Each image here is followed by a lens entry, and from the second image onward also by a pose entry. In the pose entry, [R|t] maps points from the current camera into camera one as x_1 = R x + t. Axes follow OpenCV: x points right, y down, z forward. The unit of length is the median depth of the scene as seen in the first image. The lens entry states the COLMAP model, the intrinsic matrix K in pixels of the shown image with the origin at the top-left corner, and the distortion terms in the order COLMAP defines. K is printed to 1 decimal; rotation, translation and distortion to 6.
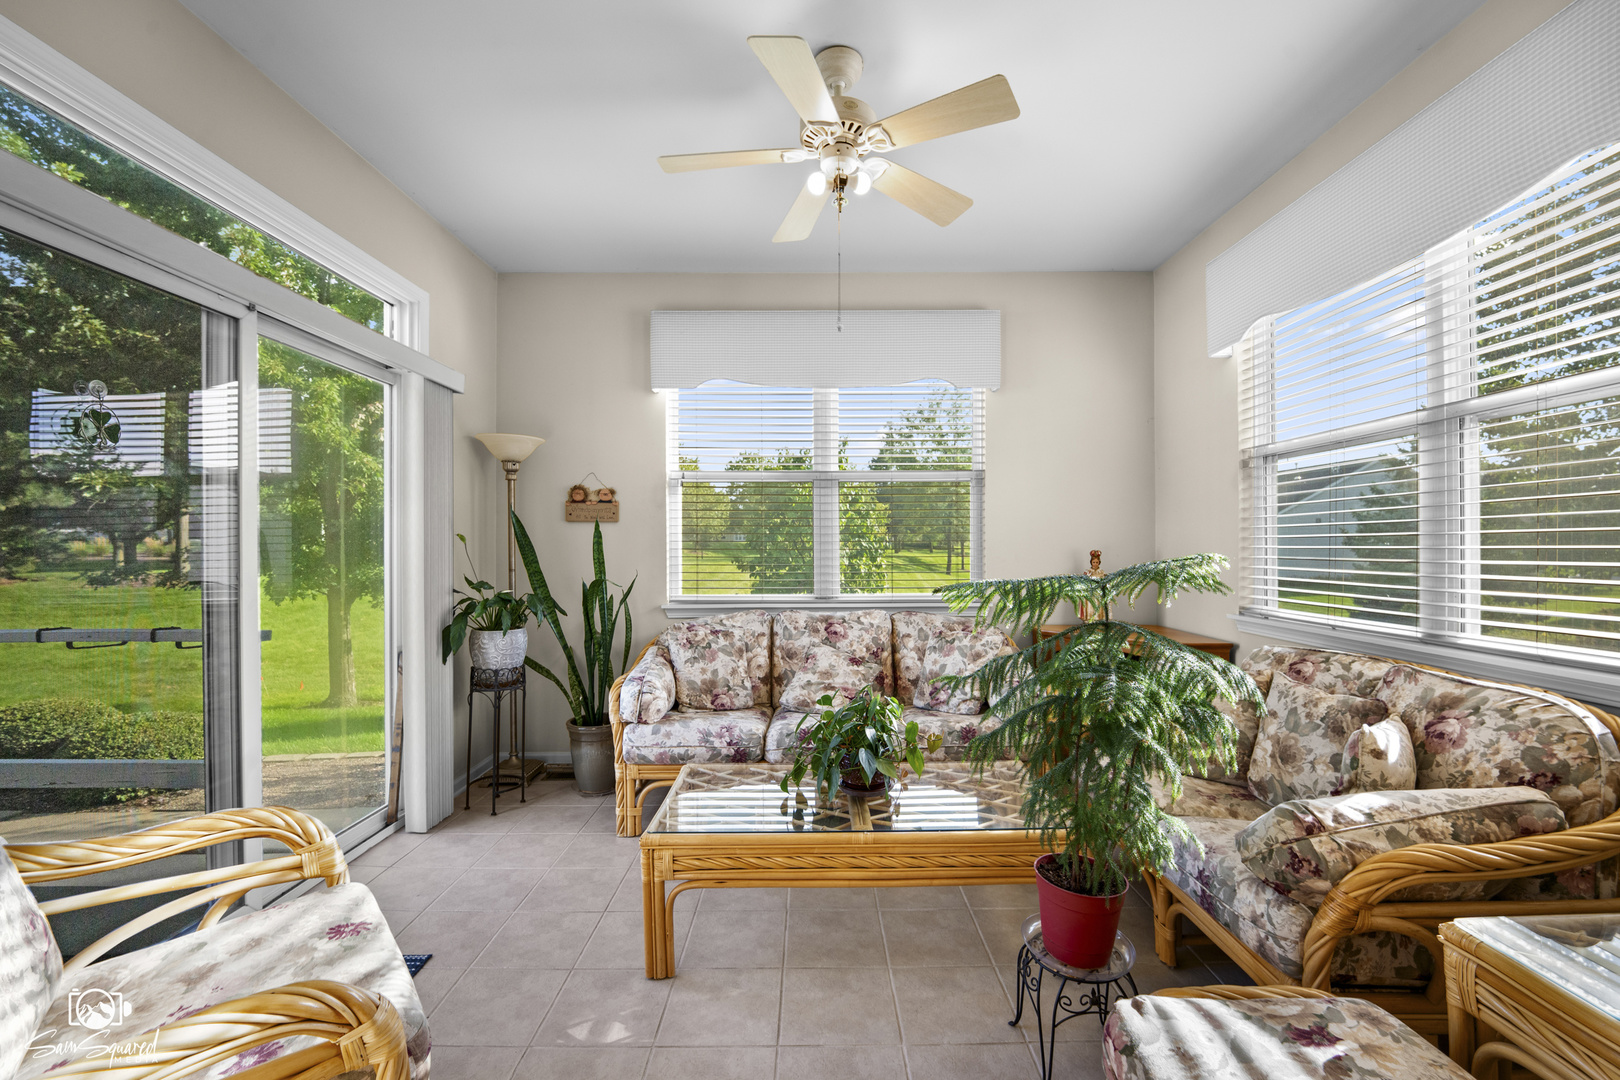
lens RADIAL K [[673.2, 0, 816.9], [0, 673.2, 543.4], [0, 0, 1]] dist [-0.005624, -0.004138]
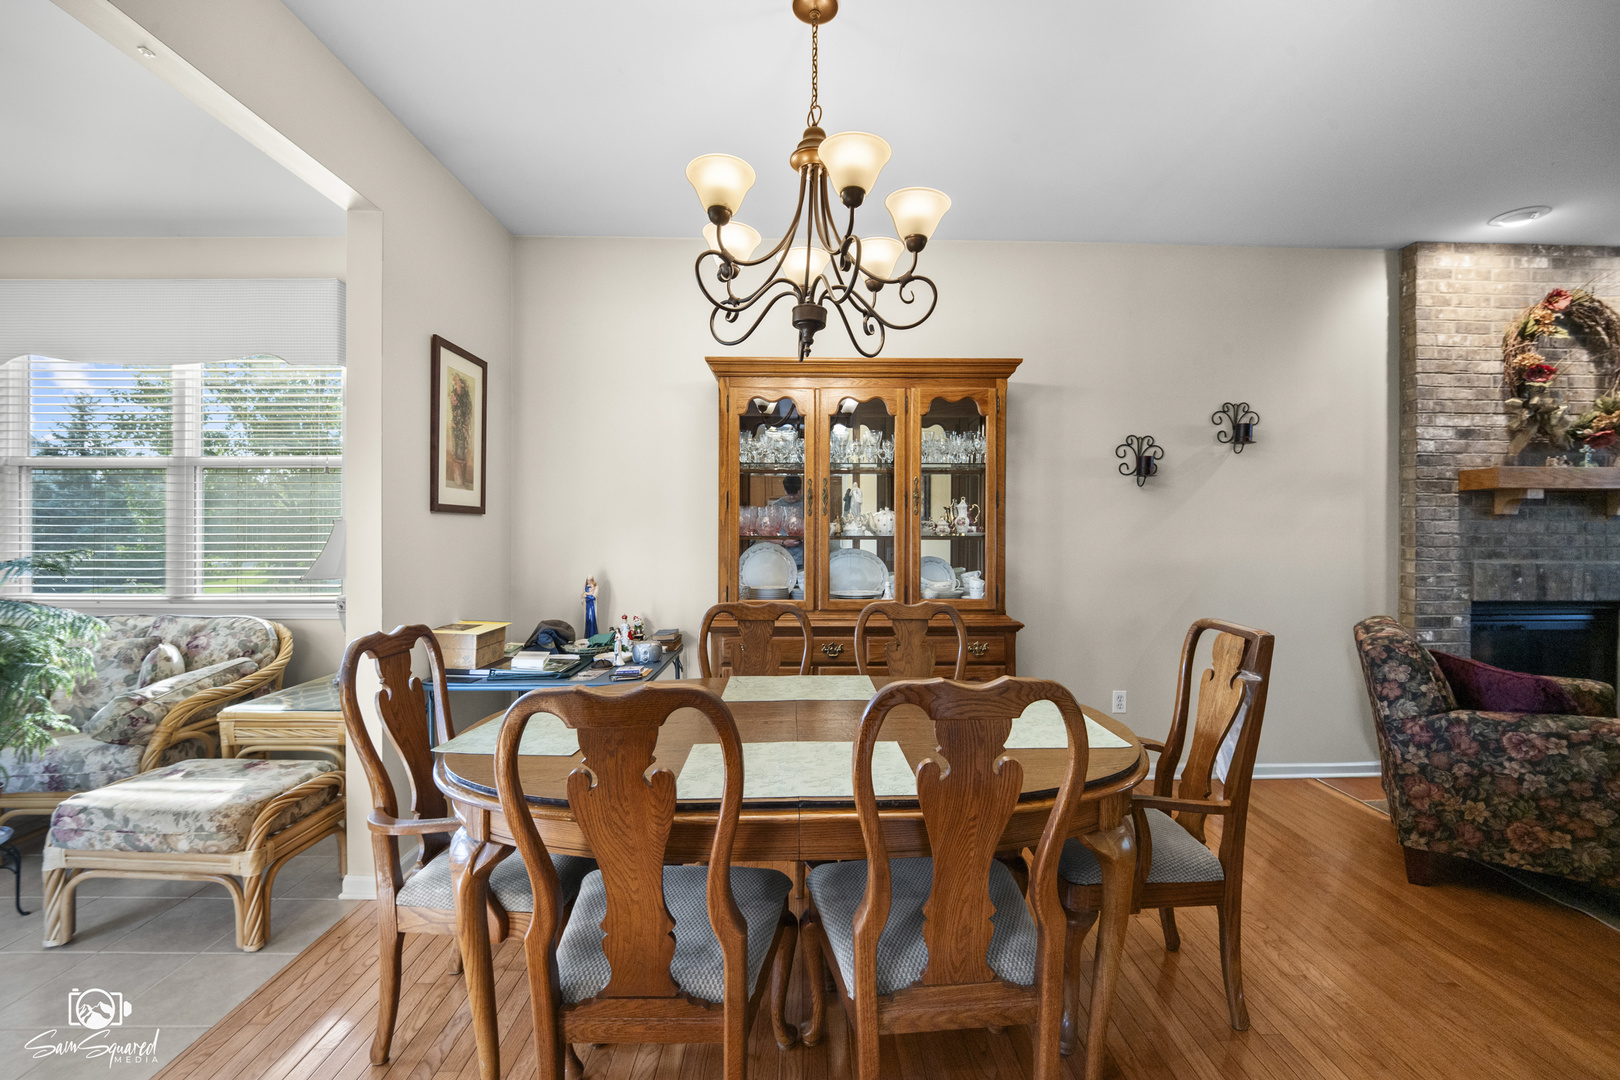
lens RADIAL K [[673.2, 0, 813.0], [0, 673.2, 535.8], [0, 0, 1]] dist [-0.005624, -0.004138]
pose [[-0.016036, 0.002159, 0.999869, -0.797712], [-0.006444, 0.999977, -0.002263, -0.020912], [-0.999851, -0.006480, -0.016022, -0.572885]]
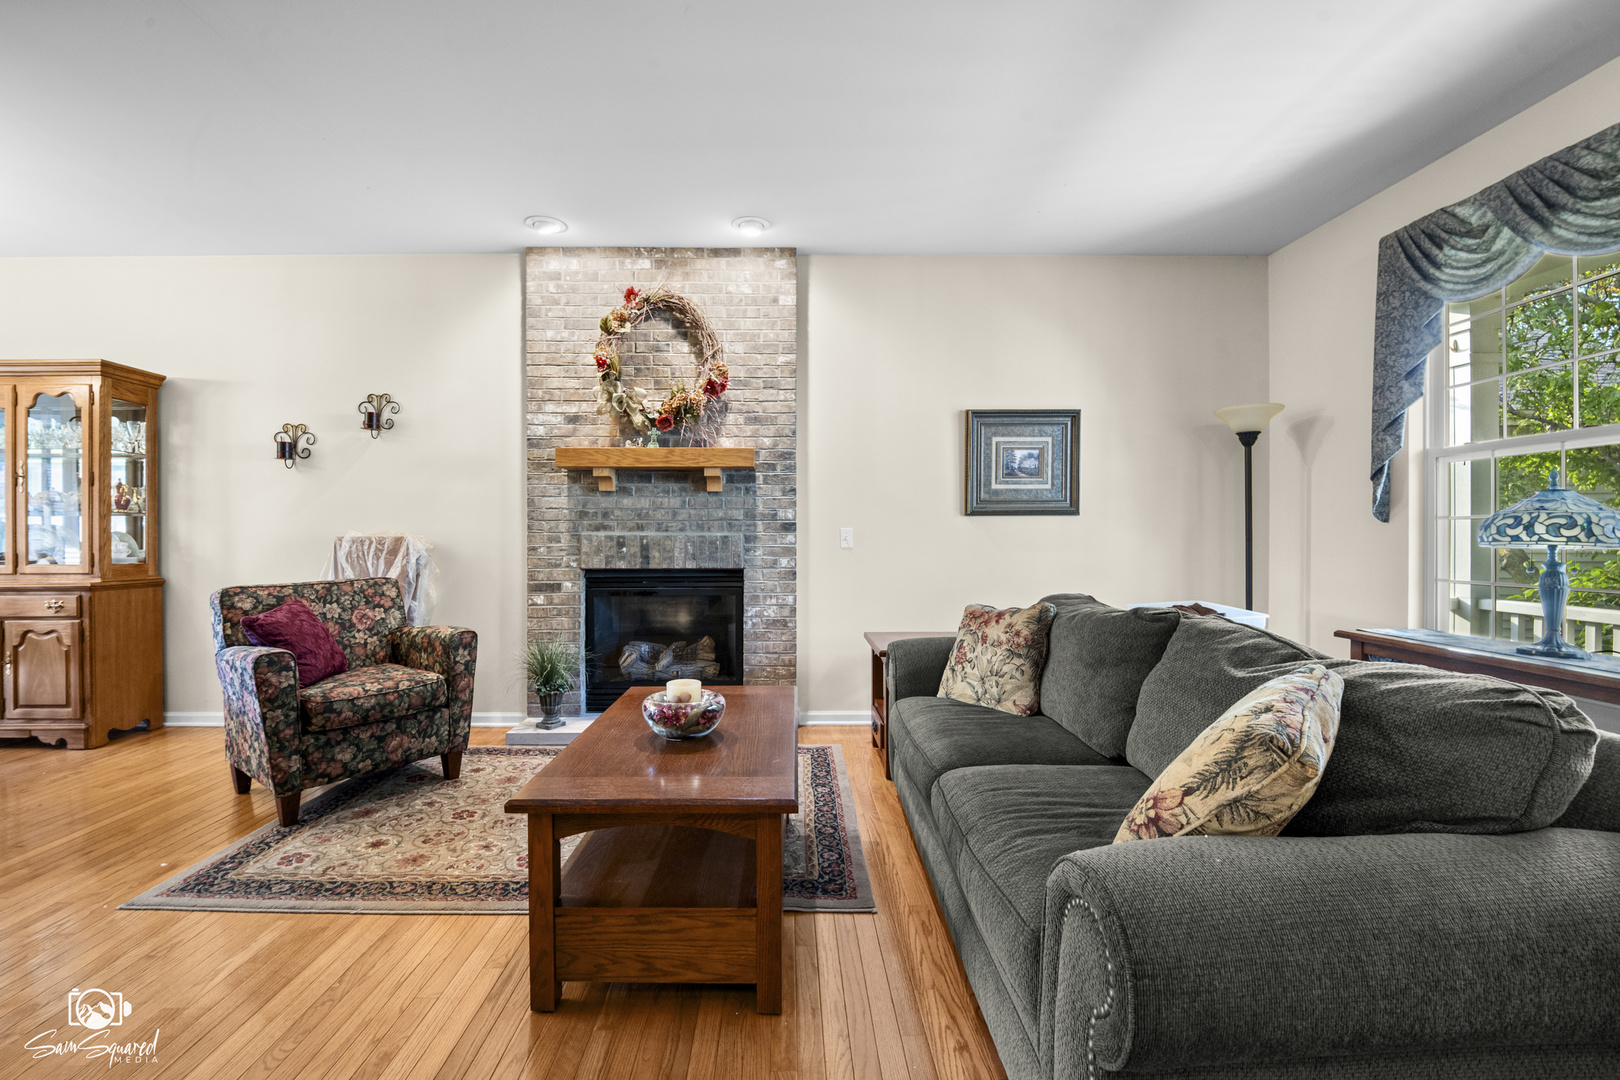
lens RADIAL K [[695.6, 0, 795.2], [0, 695.6, 541.6], [0, 0, 1]] dist [-0.008536, -0.004056]
pose [[-0.012113, -0.005658, 0.999911, -1.137038], [-0.002566, 0.999981, 0.005627, 0.044337], [-0.999923, -0.002498, -0.012128, -3.020696]]
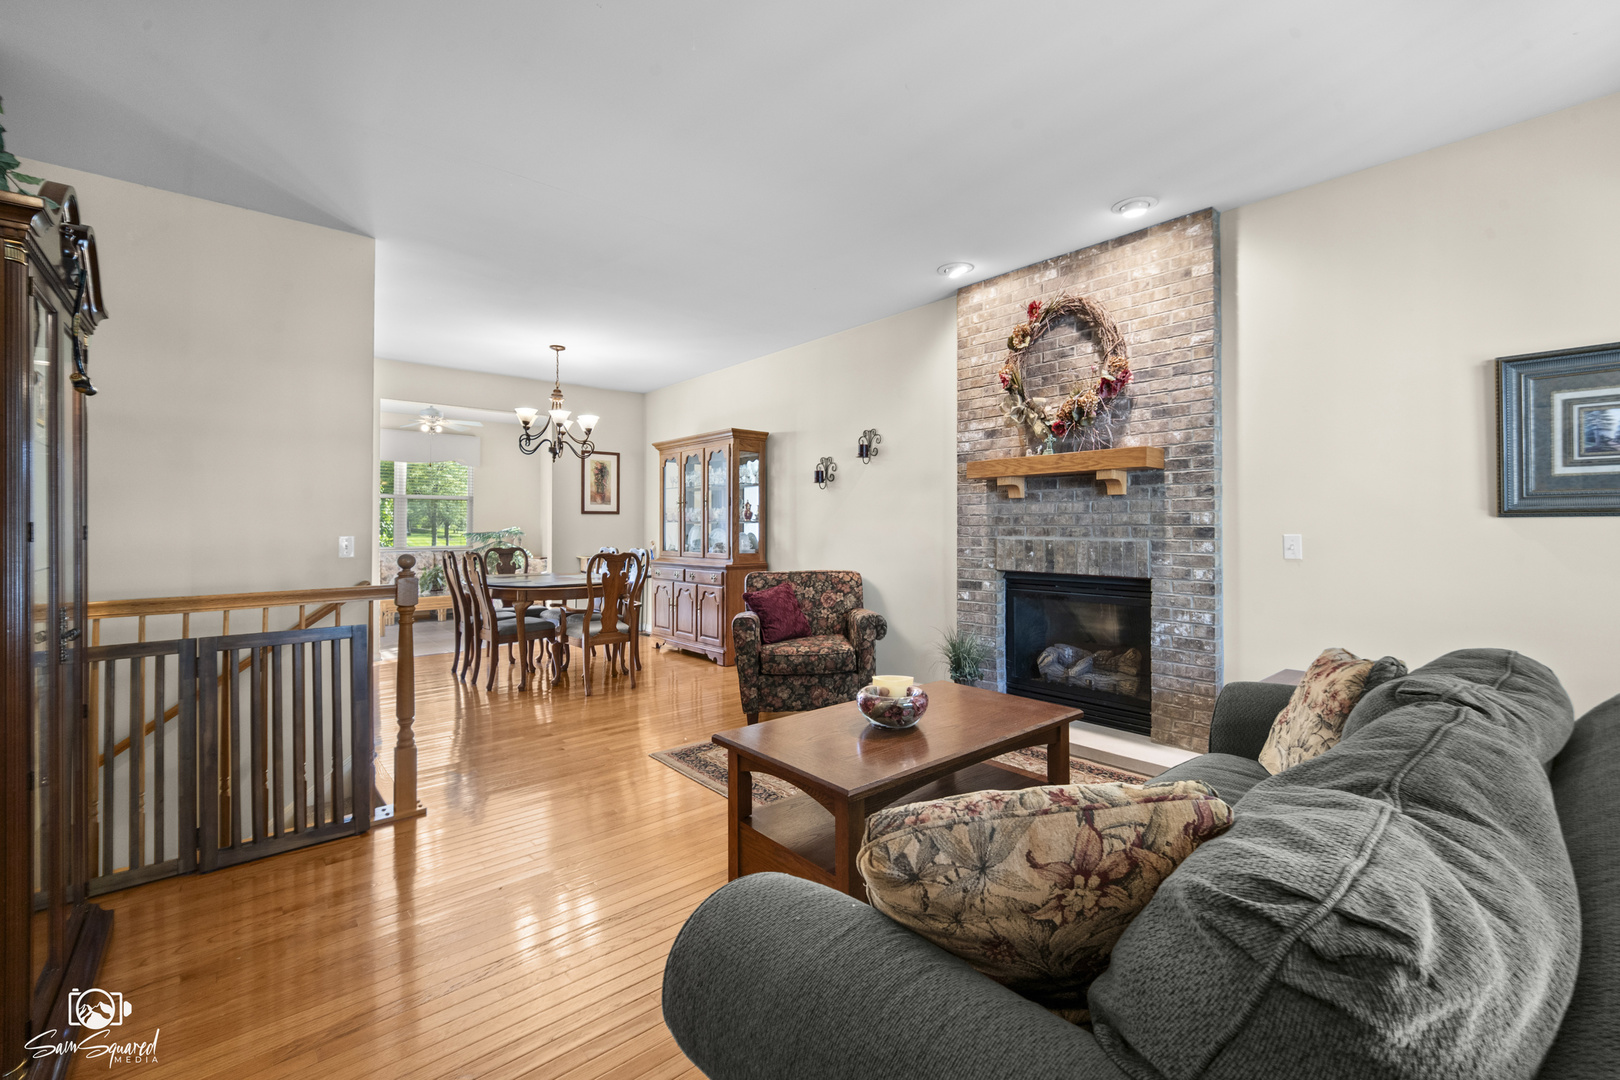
lens RADIAL K [[673.2, 0, 829.9], [0, 673.2, 526.0], [0, 0, 1]] dist [-0.005624, -0.004138]
pose [[0.743720, 0.009319, 0.668427, -0.914846], [-0.007847, 0.999956, -0.005209, 0.010597], [-0.668446, -0.001371, 0.743760, -3.681930]]
